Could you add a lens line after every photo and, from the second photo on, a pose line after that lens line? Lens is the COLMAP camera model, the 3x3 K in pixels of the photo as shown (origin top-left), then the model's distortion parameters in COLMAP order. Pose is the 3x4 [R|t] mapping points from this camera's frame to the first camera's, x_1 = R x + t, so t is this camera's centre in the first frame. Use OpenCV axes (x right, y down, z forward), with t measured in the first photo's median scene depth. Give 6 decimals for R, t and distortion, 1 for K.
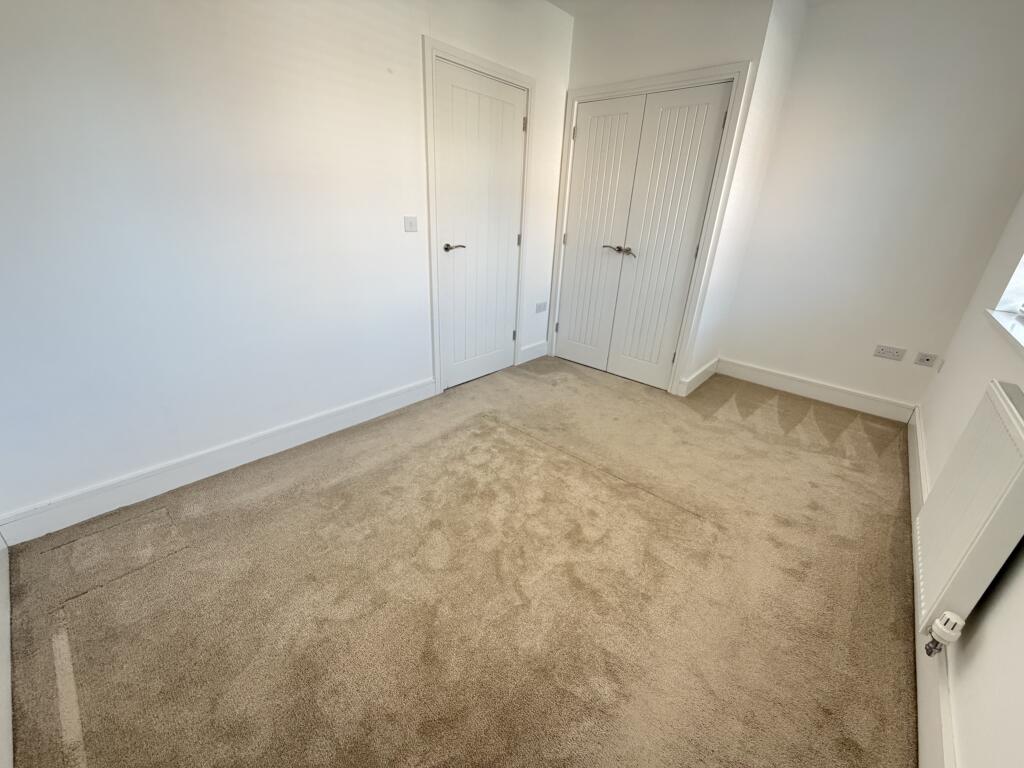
lens RADIAL K [[408.5, 0, 507.7], [0, 408.5, 382.7], [0, 0, 1]] dist [-0.001759, -0.000212]
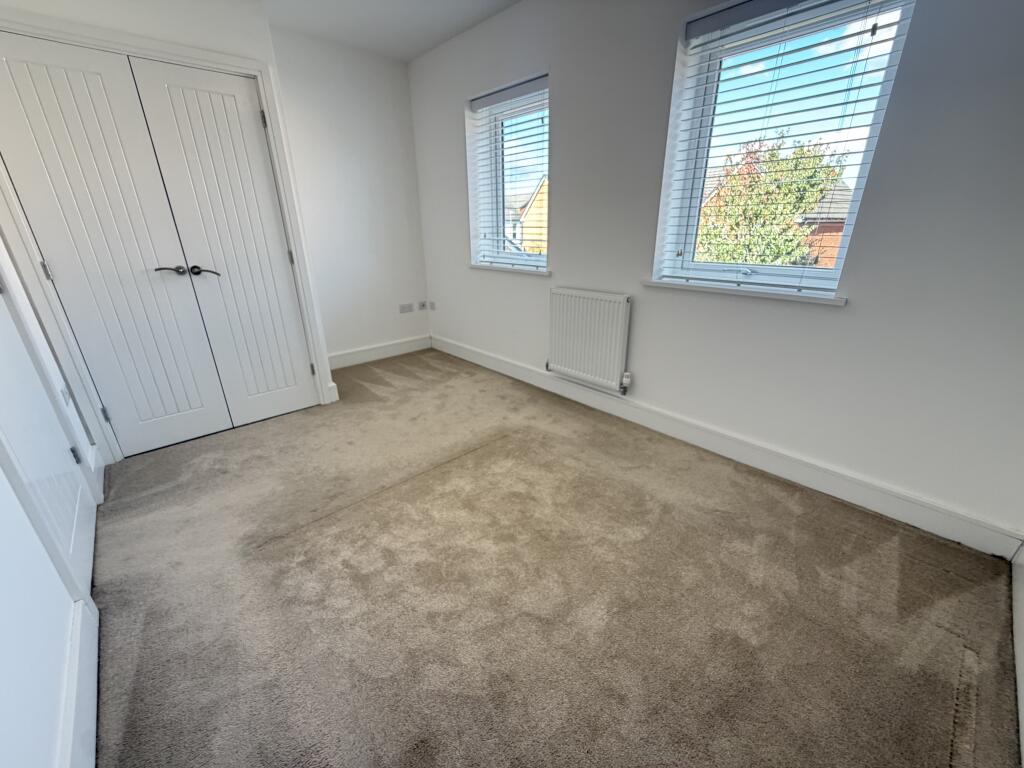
lens RADIAL K [[408.5, 0, 511.5], [0, 408.5, 384.0], [0, 0, 1]] dist [-0.001759, -0.000212]
pose [[0.096634, -0.400570, 0.911156, -0.461628], [0.403303, 0.852680, 0.332090, -0.175072], [-0.909950, 0.335380, 0.243949, 0.394399]]
